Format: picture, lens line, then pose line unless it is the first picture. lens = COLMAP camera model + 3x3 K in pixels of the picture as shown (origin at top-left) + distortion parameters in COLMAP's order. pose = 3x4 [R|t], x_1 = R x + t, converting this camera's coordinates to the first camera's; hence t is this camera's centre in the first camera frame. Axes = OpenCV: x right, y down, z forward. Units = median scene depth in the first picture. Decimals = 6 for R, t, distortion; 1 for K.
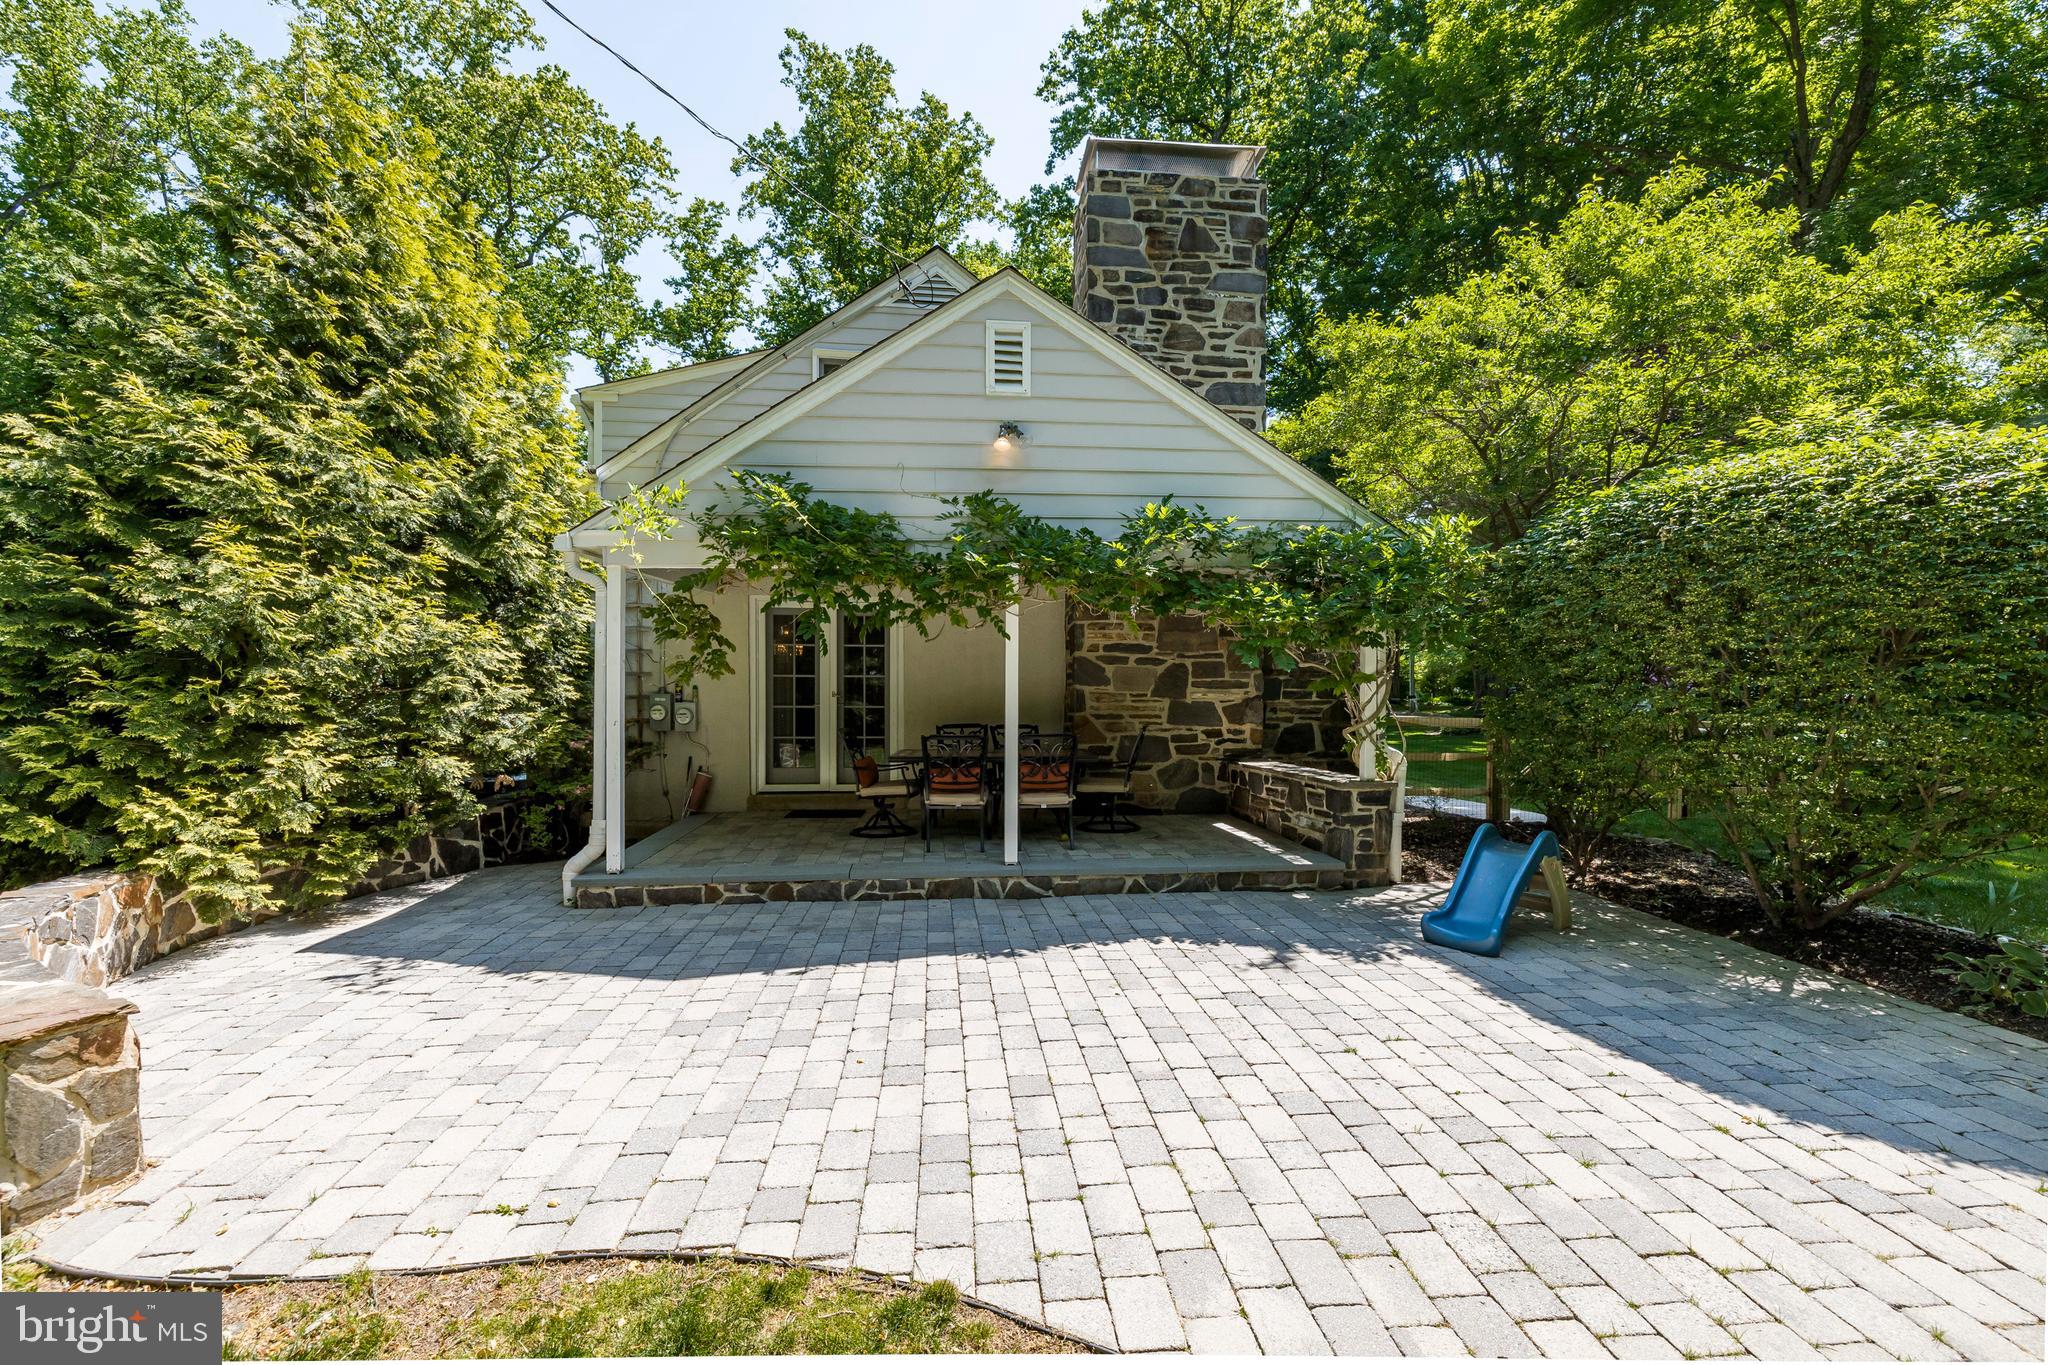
lens RADIAL K [[873.3, 0, 1023.3], [0, 873.3, 699.3], [0, 0, 1]] dist [0.002634, 0.000318]
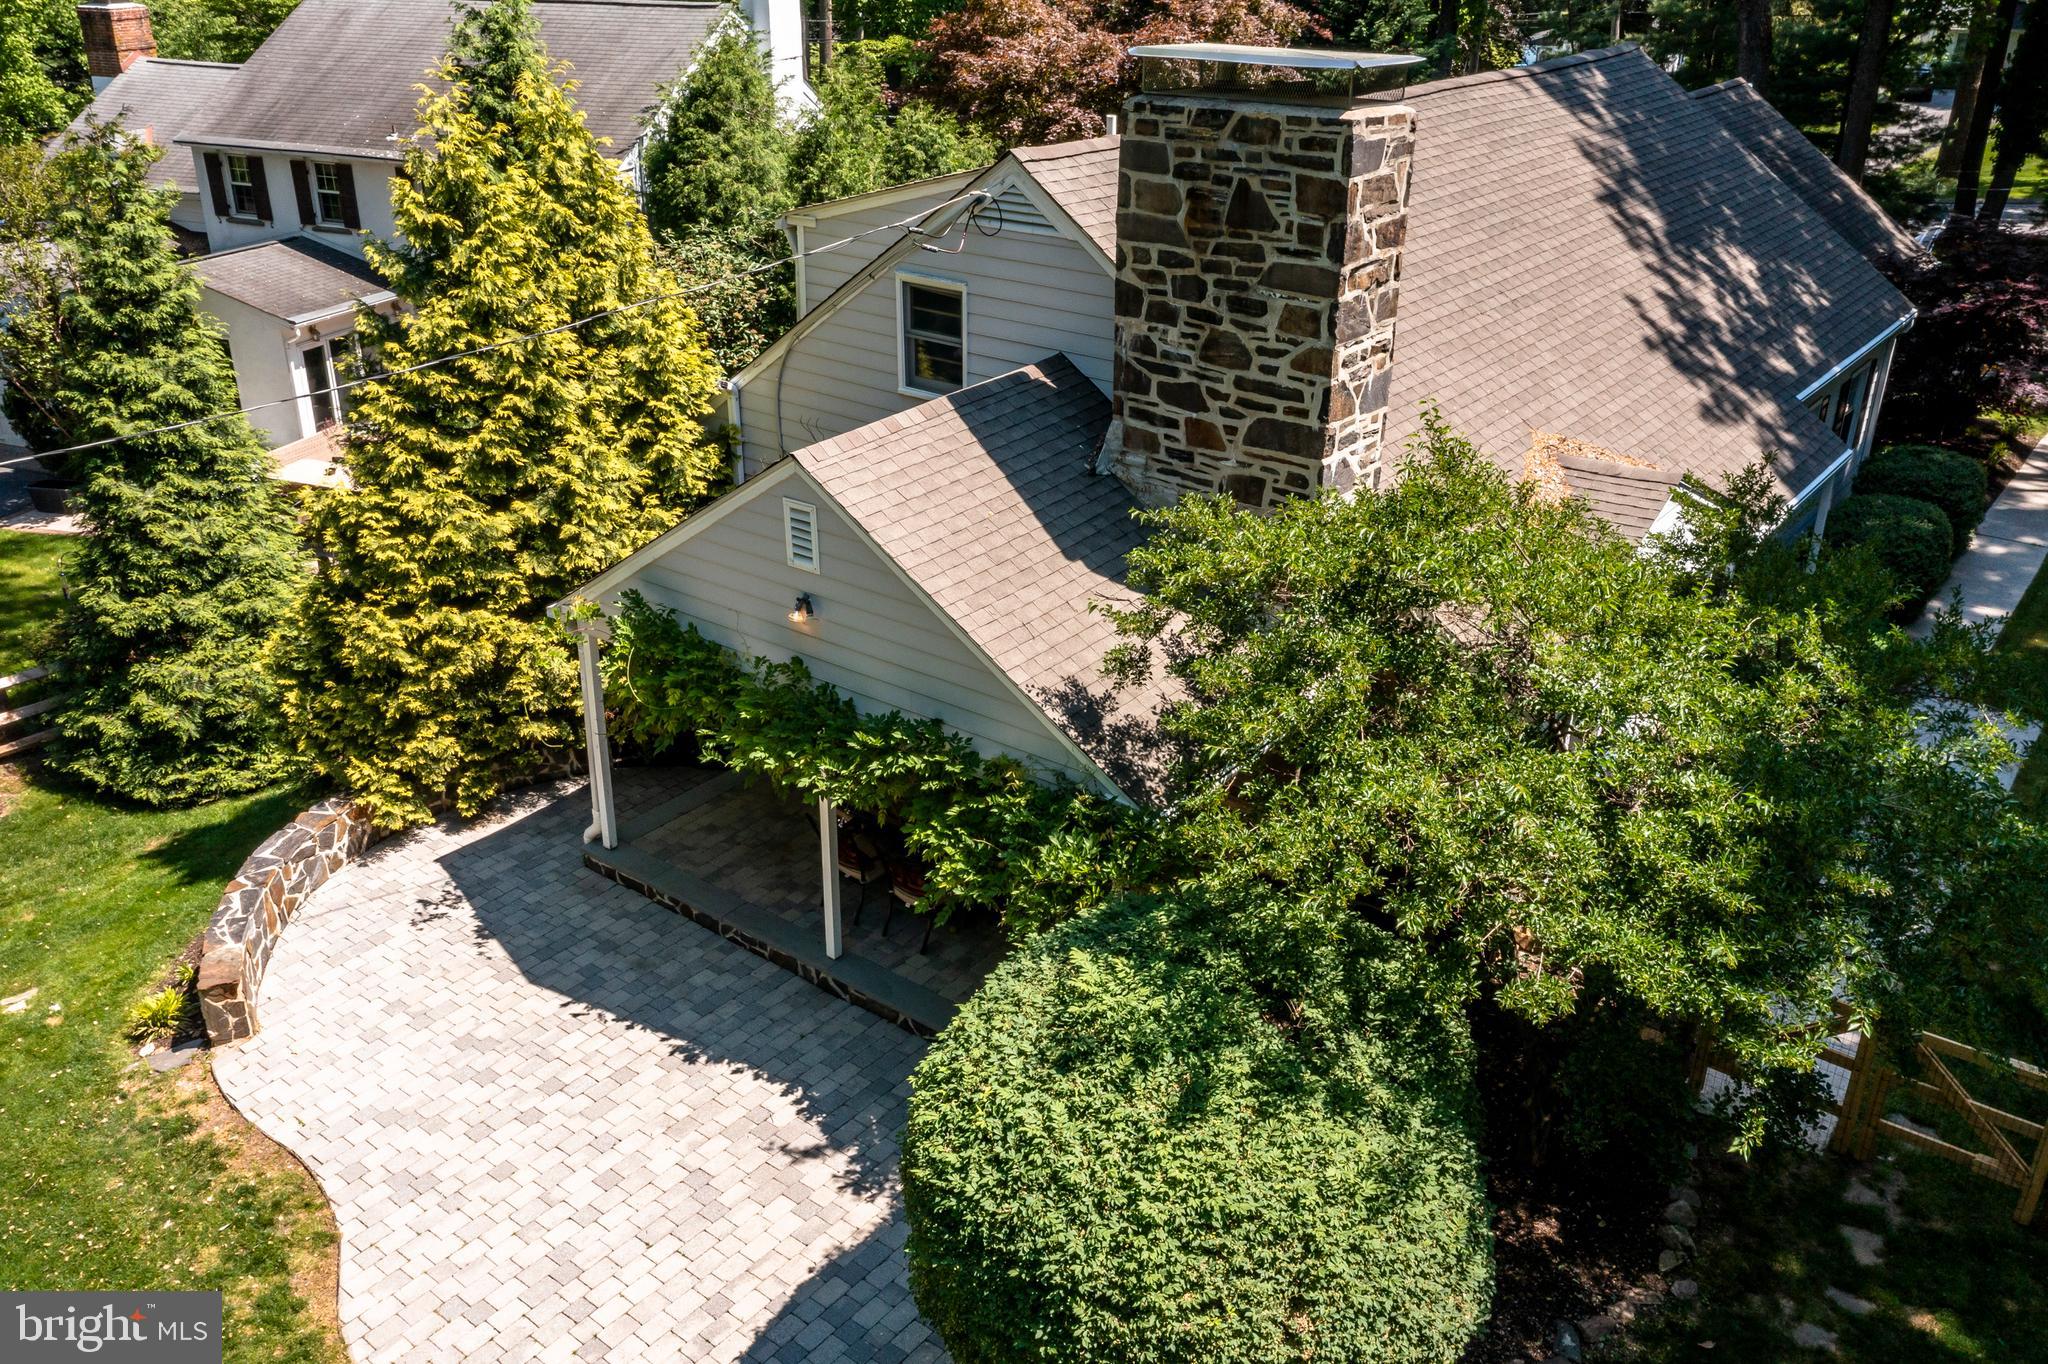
lens RADIAL K [[1663.3, 0, 1027.1], [0, 1663.3, 697.3], [0, 0, 1]] dist [0.006152, -0.000263]
pose [[0.722587, 0.305866, -0.619931, 0.999069], [-0.013172, 0.902716, 0.430035, -0.741370], [0.691154, -0.302572, 0.656320, -0.092262]]
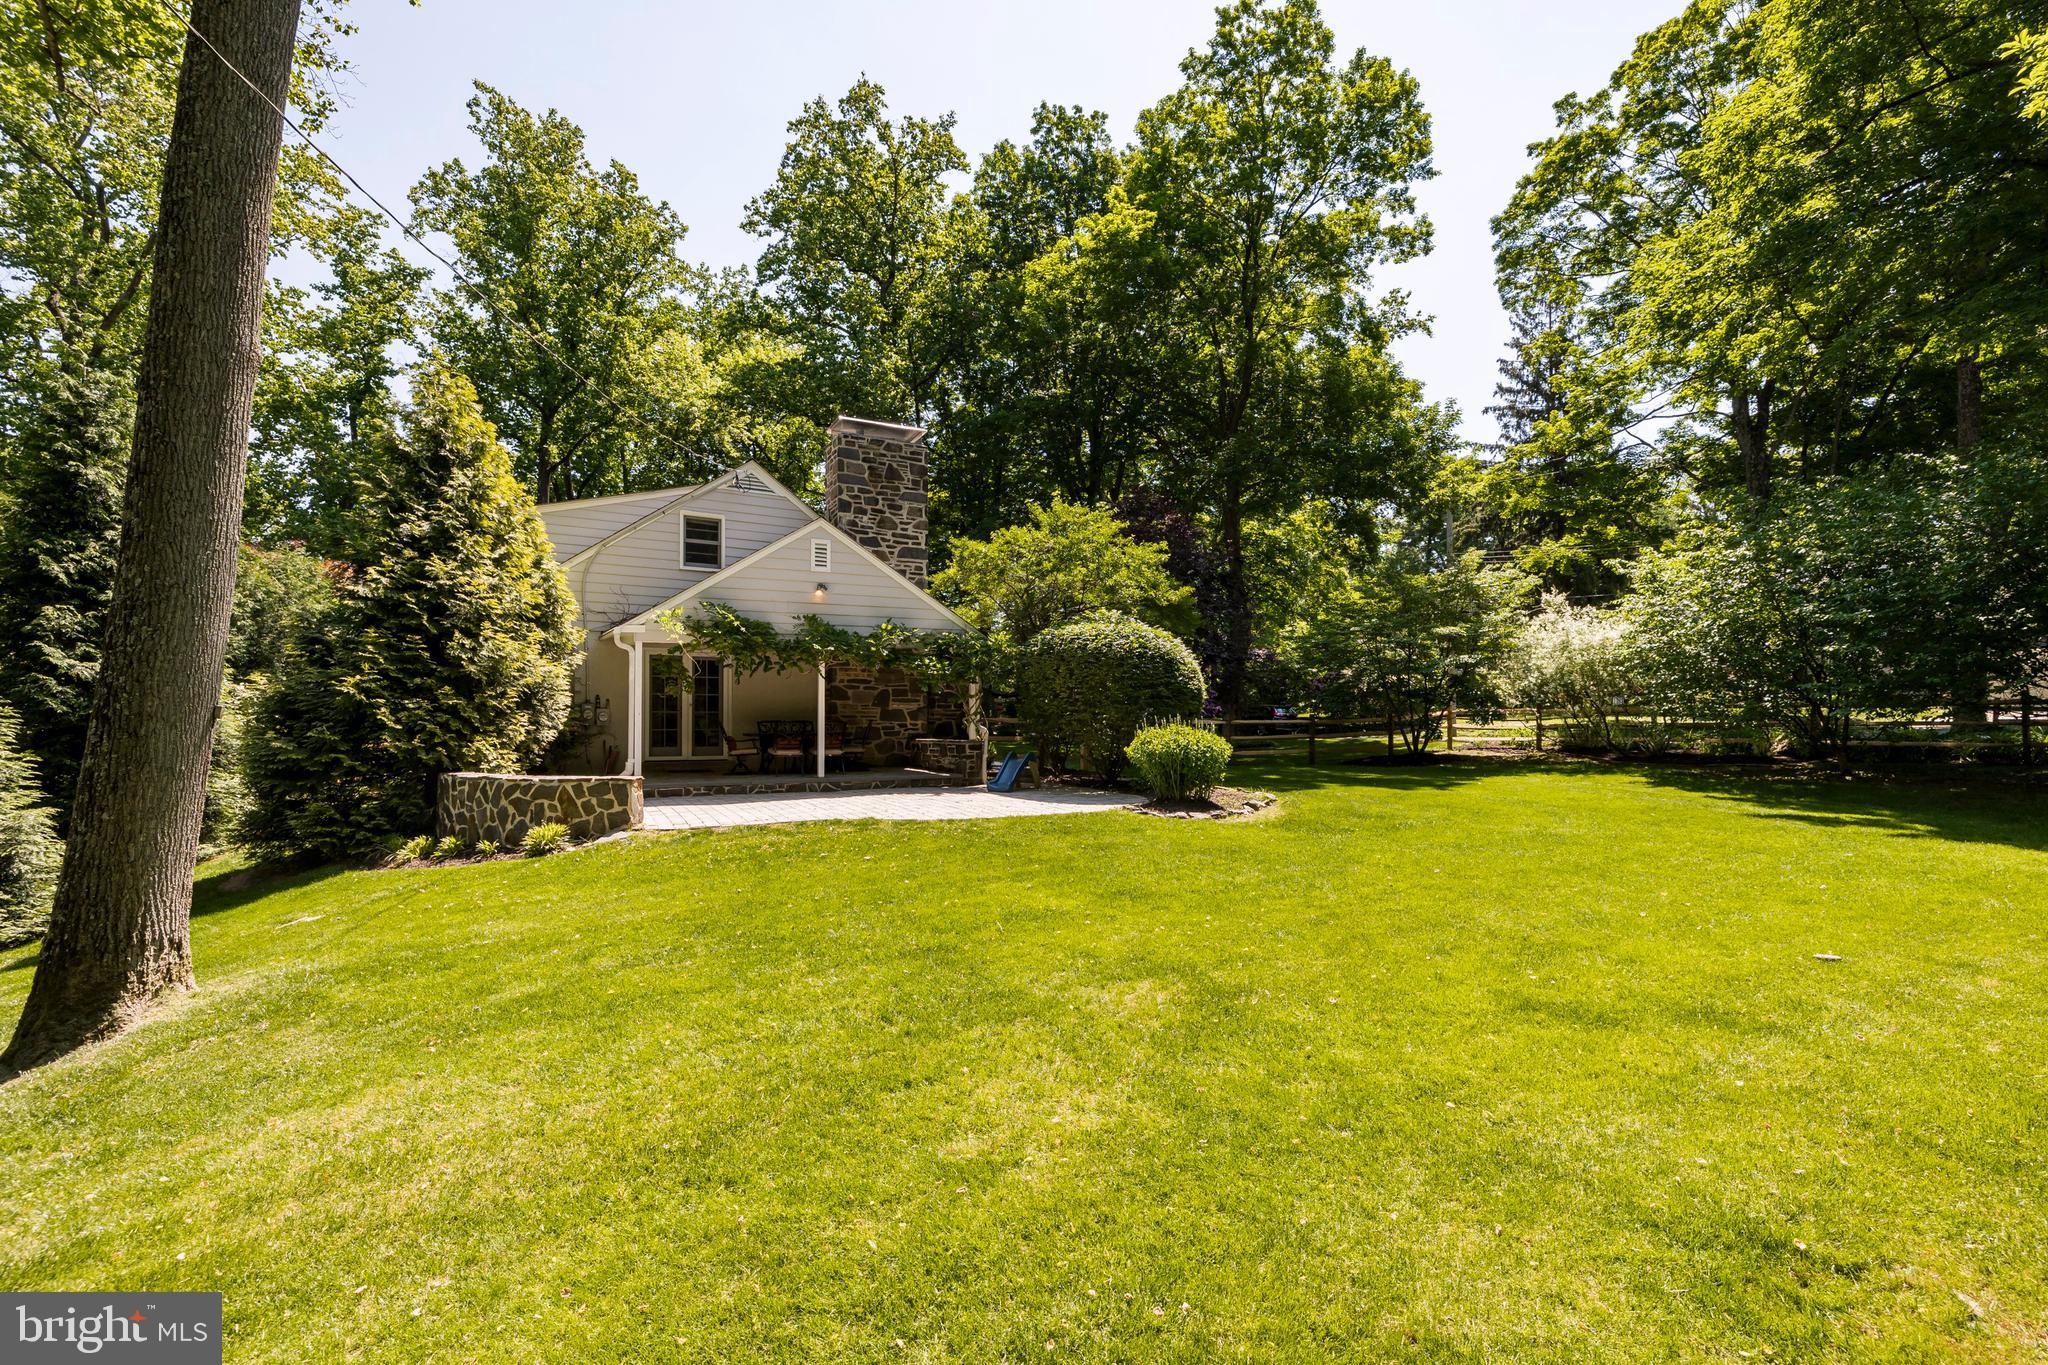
lens RADIAL K [[873.3, 0, 1029.0], [0, 873.3, 722.7], [0, 0, 1]] dist [0.002634, 0.000318]
pose [[0.922462, -0.005237, 0.386052, -0.282403], [0.006060, 0.999981, -0.000915, 0.037735], [-0.386040, 0.003183, 0.922477, -0.931926]]
